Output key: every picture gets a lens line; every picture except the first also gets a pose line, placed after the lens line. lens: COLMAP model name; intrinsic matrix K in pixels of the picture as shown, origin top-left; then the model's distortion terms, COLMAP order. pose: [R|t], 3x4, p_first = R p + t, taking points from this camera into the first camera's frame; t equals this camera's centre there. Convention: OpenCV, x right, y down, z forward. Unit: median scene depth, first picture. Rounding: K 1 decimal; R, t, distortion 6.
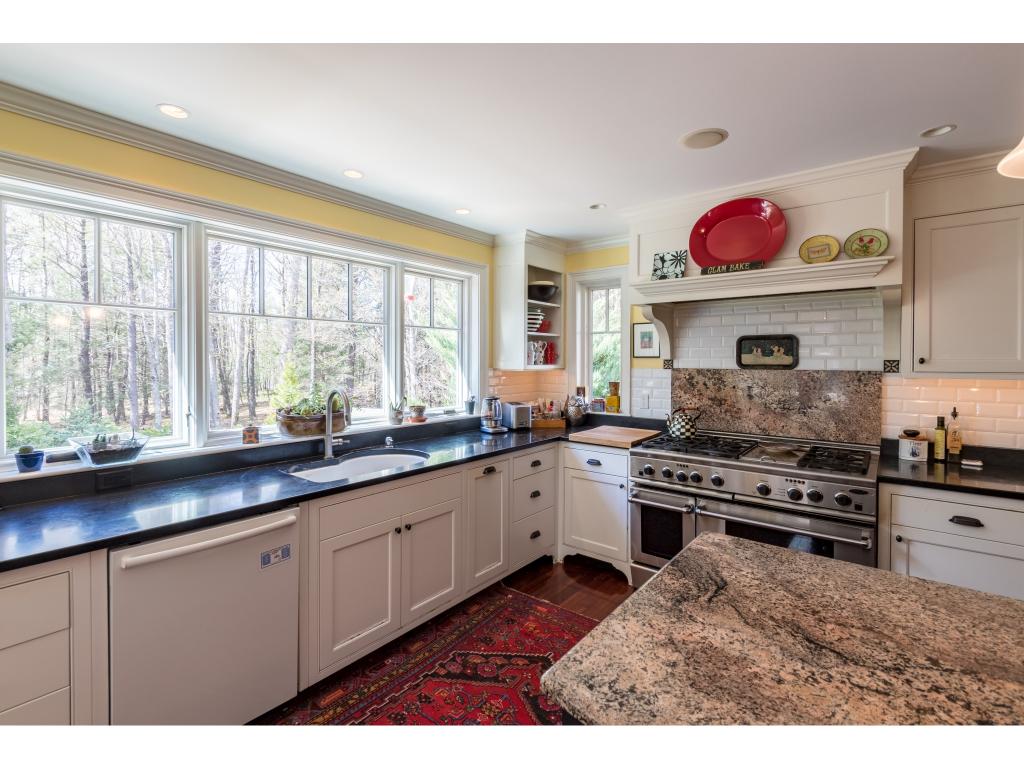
lens RADIAL K [[480.3, 0, 502.5], [0, 480.3, 365.6], [0, 0, 1]] dist [0.009191, -0.006412]
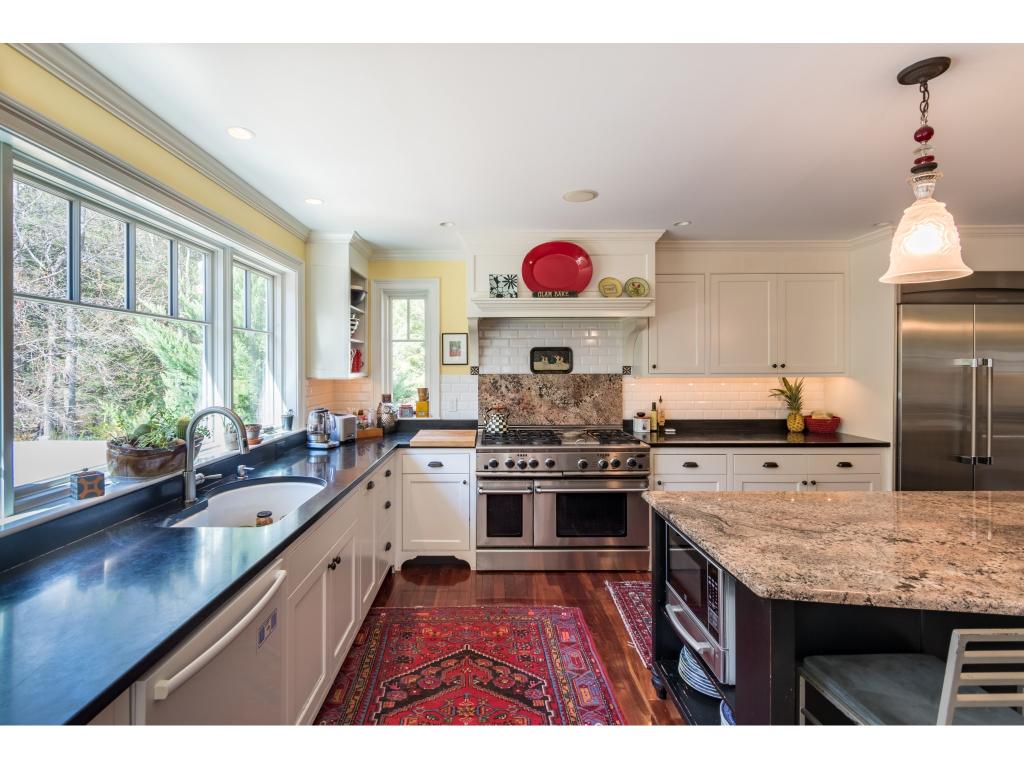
lens RADIAL K [[480.3, 0, 497.7], [0, 480.3, 366.5], [0, 0, 1]] dist [0.009191, -0.006412]
pose [[0.774922, -0.005634, 0.632032, -0.411355], [0.013133, 0.999888, -0.007190, -0.004544], [-0.631921, 0.013873, 0.774909, 0.105833]]
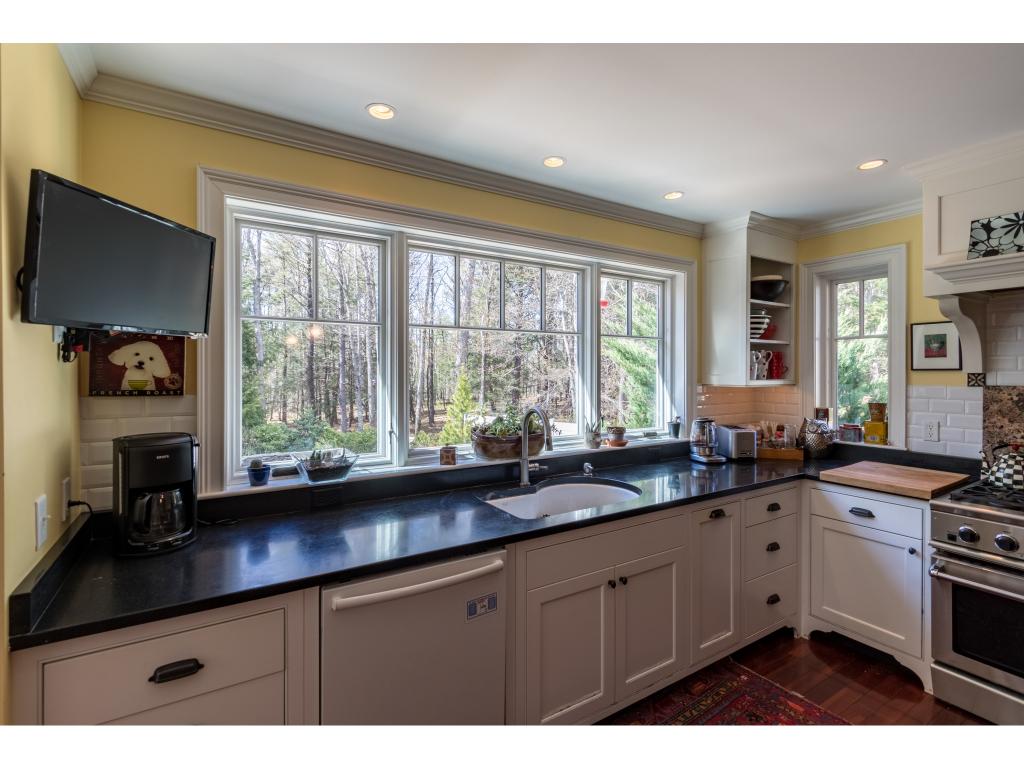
lens RADIAL K [[480.3, 0, 496.3], [0, 480.3, 372.3], [0, 0, 1]] dist [0.009191, -0.006412]
pose [[0.941002, -0.002025, -0.338396, -0.096768], [-0.001735, 0.999940, -0.010810, -0.005921], [0.338397, 0.010760, 0.940942, 0.123939]]
